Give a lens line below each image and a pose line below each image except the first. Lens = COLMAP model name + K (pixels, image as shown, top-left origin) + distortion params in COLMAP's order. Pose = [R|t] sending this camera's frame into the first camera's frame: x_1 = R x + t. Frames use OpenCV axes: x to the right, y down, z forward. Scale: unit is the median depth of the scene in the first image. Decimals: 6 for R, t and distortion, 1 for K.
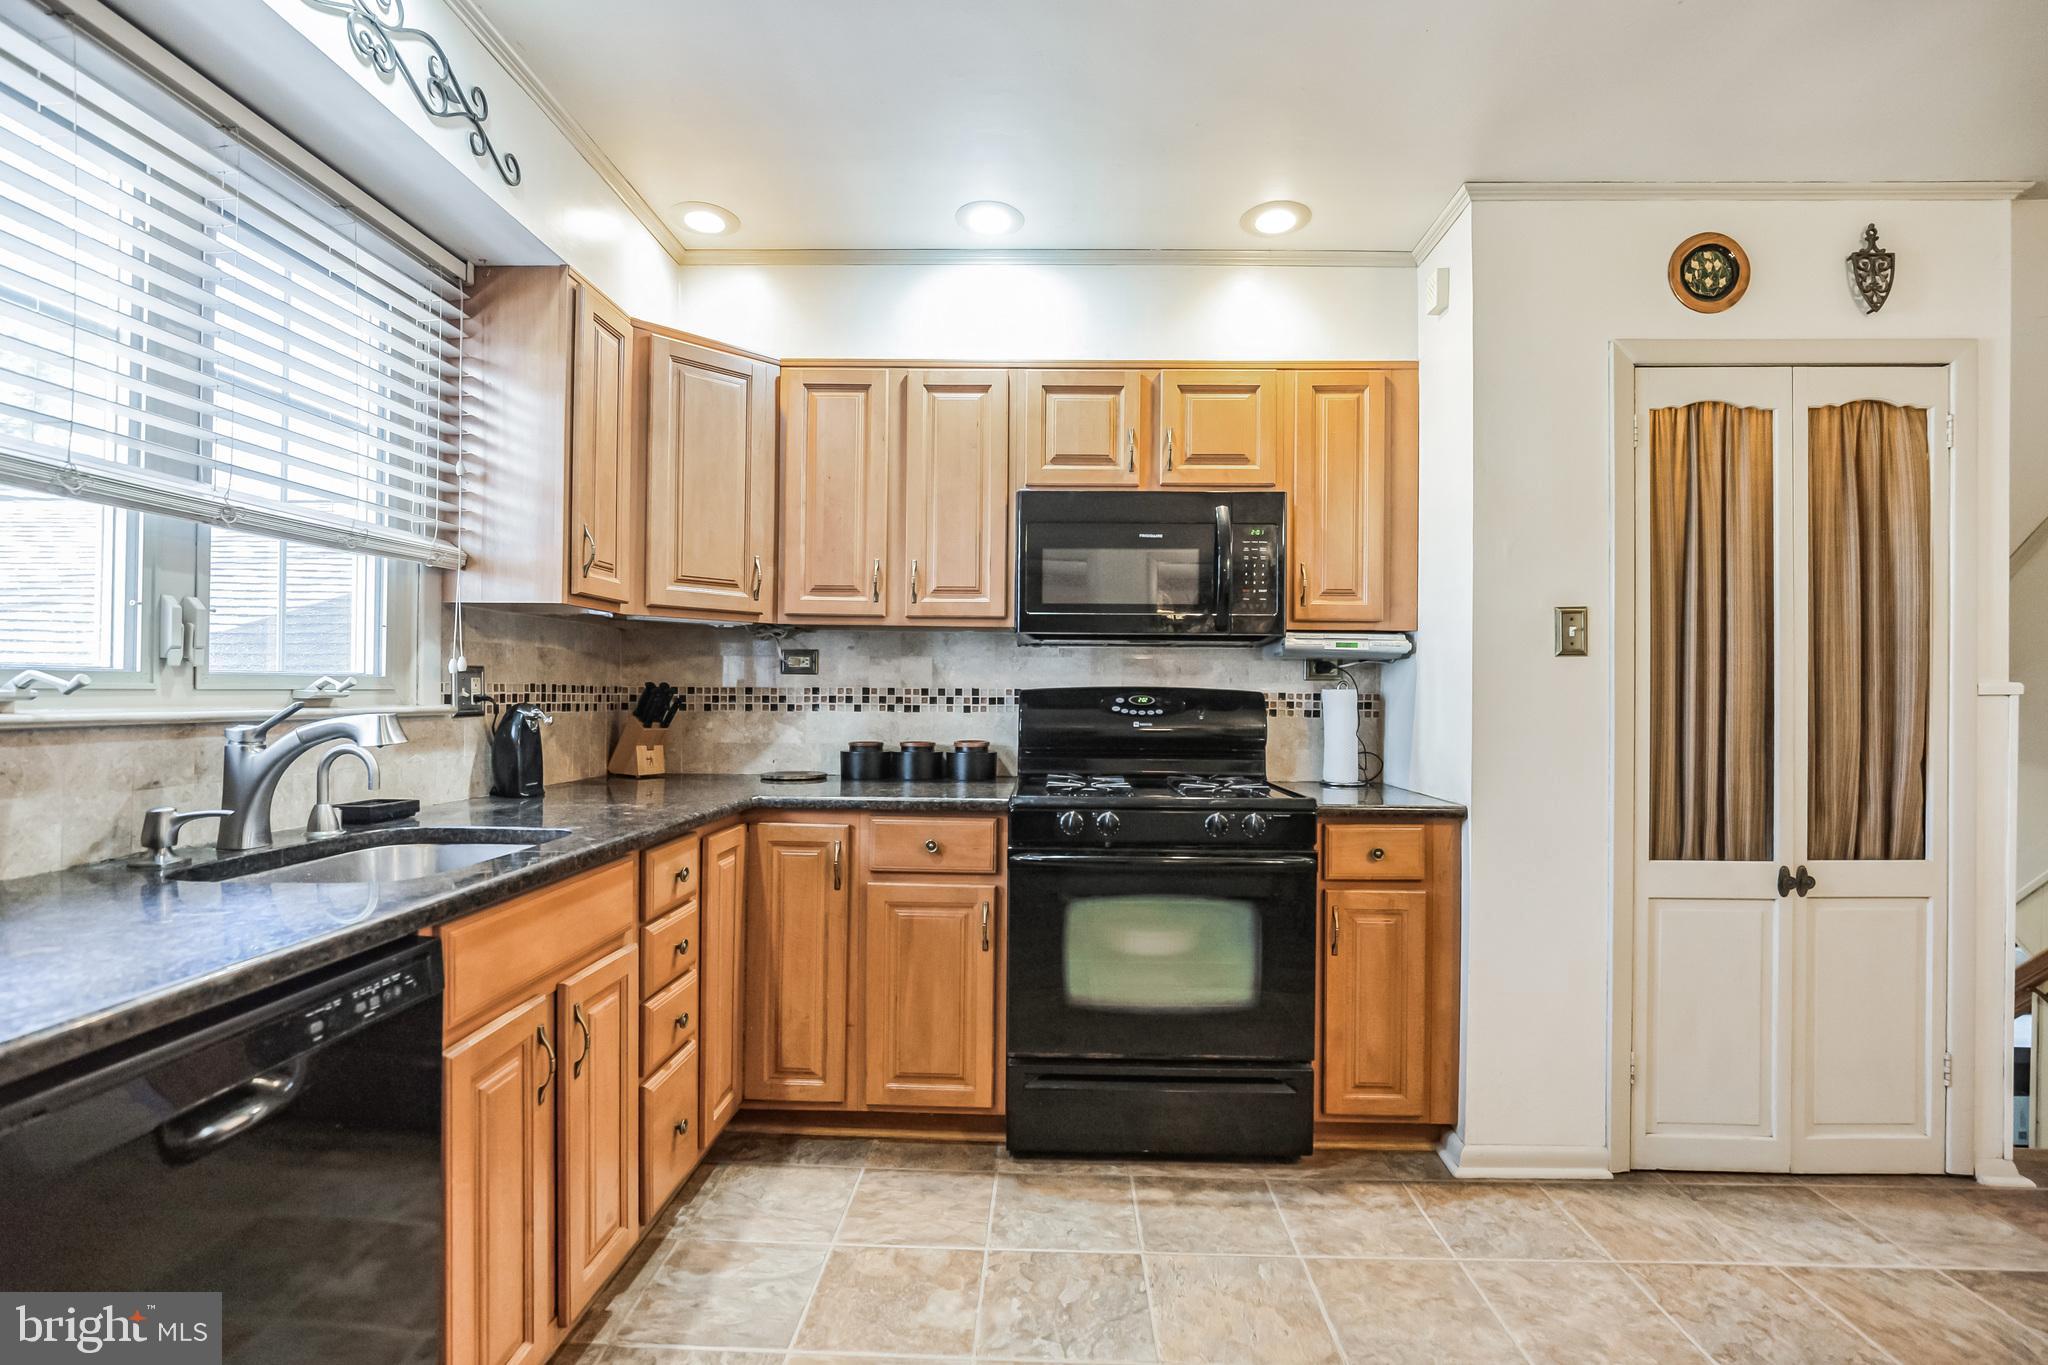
lens RADIAL K [[940.2, 0, 1029.8], [0, 940.2, 690.2], [0, 0, 1]] dist [-0.018694, 0.002825]
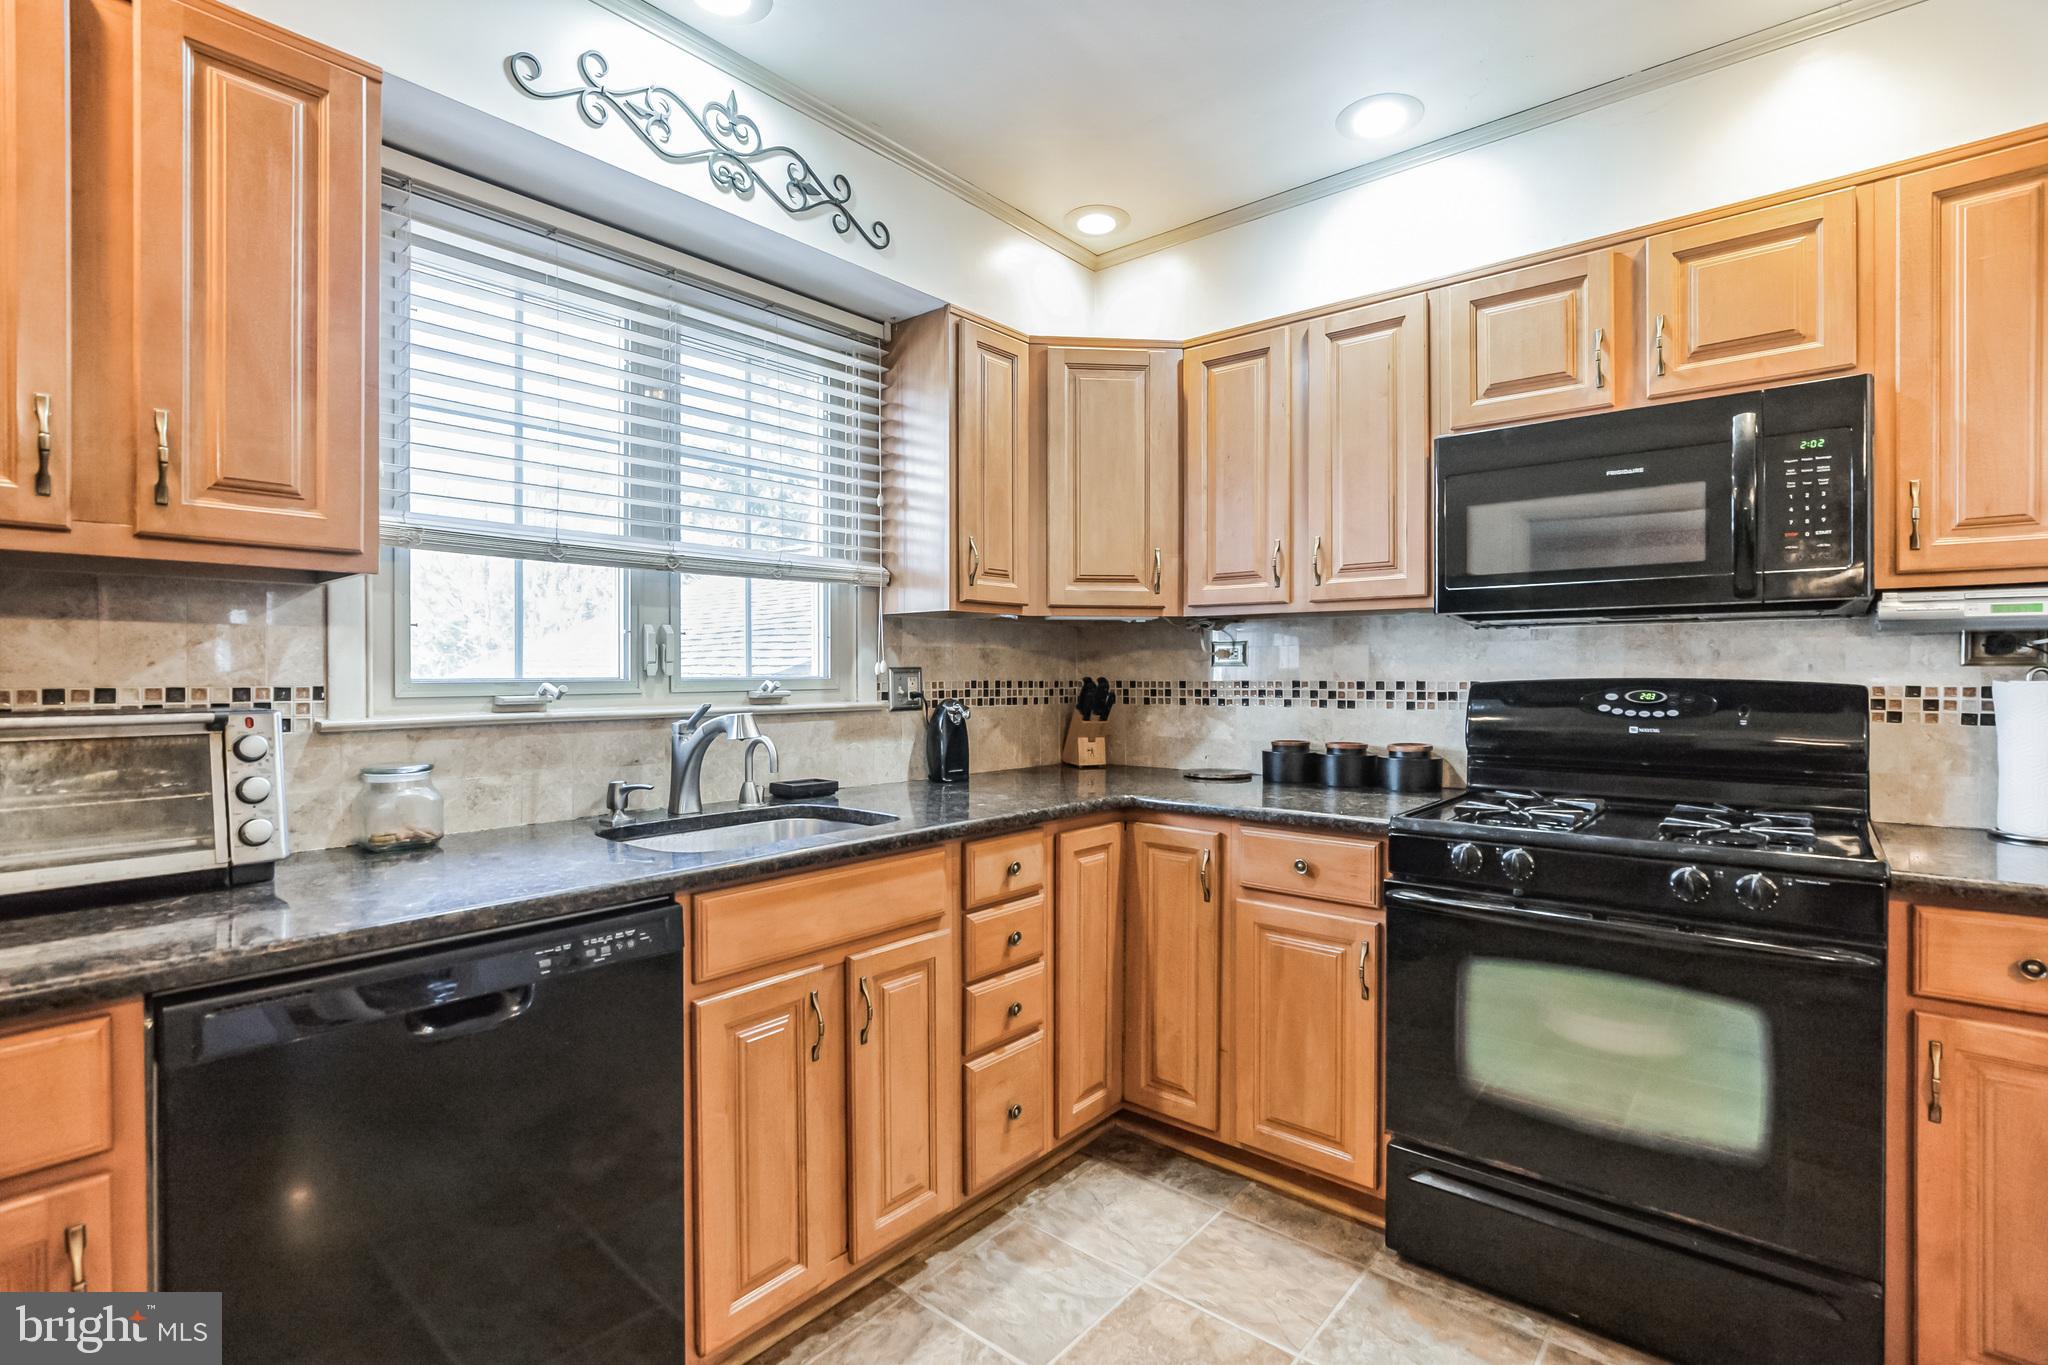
lens RADIAL K [[940.2, 0, 1030.6], [0, 940.2, 677.8], [0, 0, 1]] dist [-0.018694, 0.002825]
pose [[0.783547, -0.006725, -0.621296, 0.246747], [0.010588, 0.999941, 0.002529, -0.013820], [0.621242, -0.008560, 0.783572, 0.172076]]
